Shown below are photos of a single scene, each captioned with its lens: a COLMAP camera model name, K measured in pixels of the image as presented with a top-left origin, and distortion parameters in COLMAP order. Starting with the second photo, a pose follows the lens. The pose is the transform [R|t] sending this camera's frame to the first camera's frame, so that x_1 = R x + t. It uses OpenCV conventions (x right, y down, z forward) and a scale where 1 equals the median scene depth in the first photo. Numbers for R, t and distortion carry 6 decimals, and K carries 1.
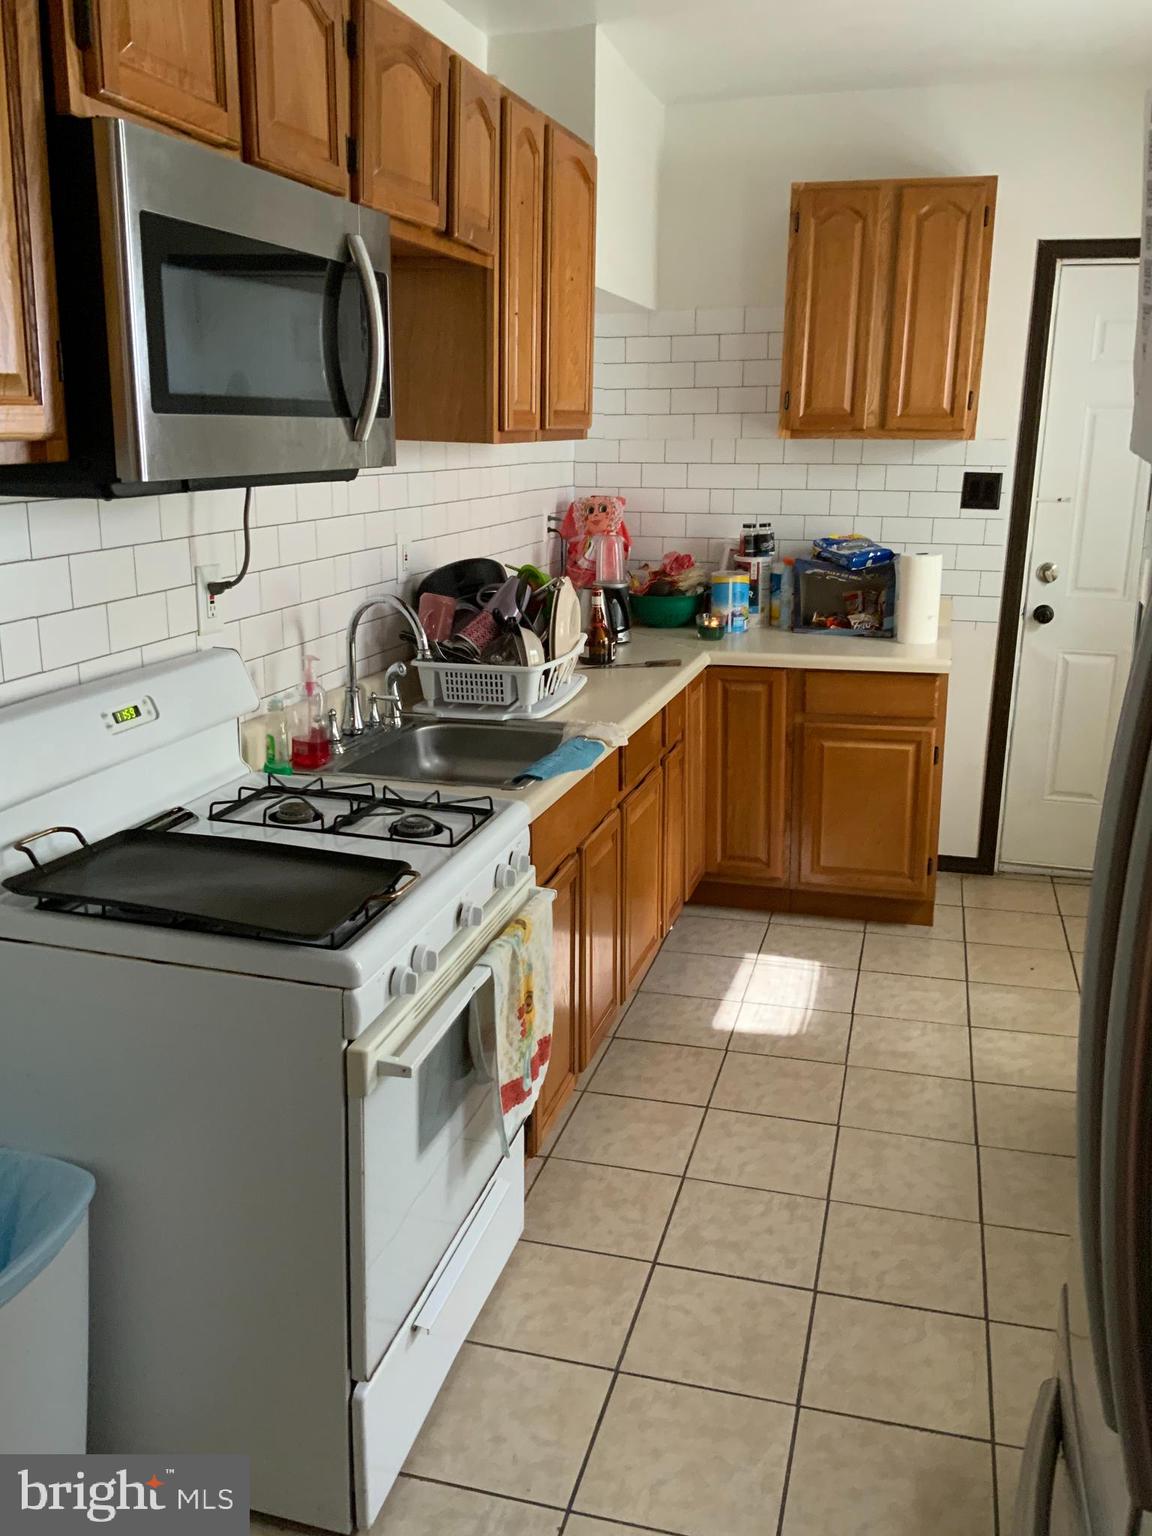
lens RADIAL K [[1291.4, 0, 576.0], [0, 1291.4, 768.0], [0, 0, 1]] dist [0.004146, 0.001279]
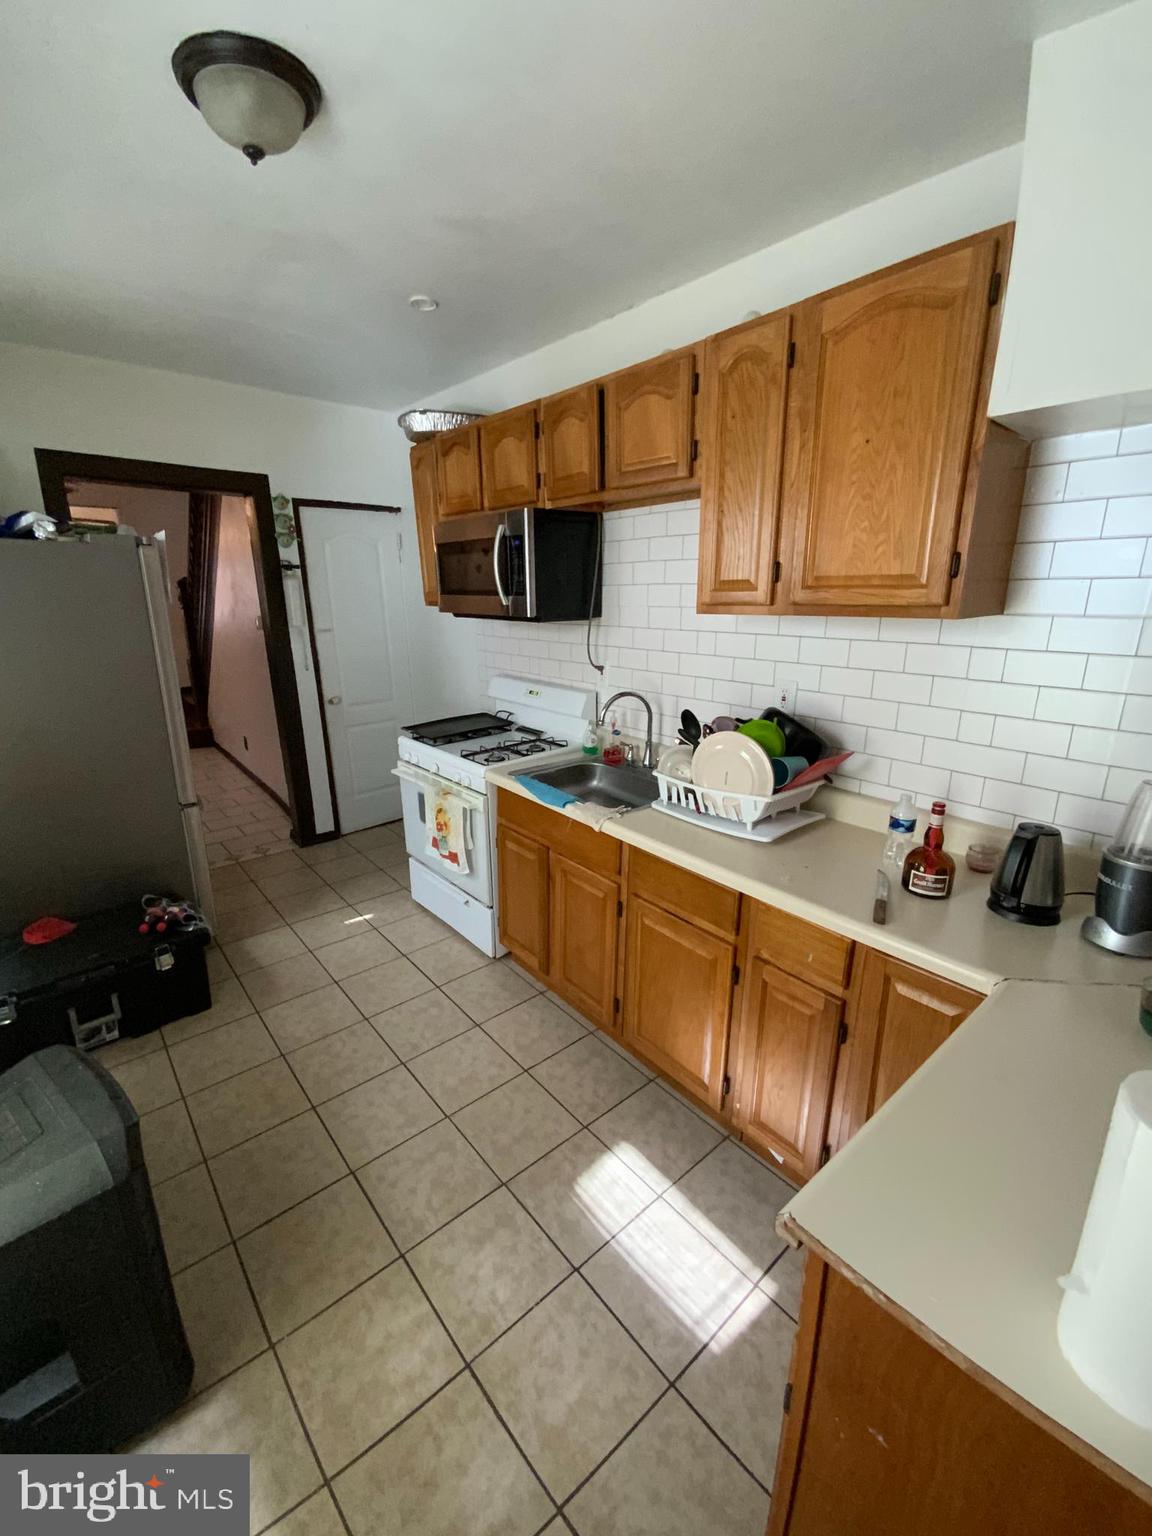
lens RADIAL K [[630.8, 0, 576.0], [0, 630.8, 768.0], [0, 0, 1]] dist [-0.000593, -0.000040]
pose [[-0.561015, 0.233807, -0.794101, 0.478582], [-0.206281, 0.889538, 0.407639, -0.296513], [0.801692, 0.392499, -0.450815, 1.058789]]
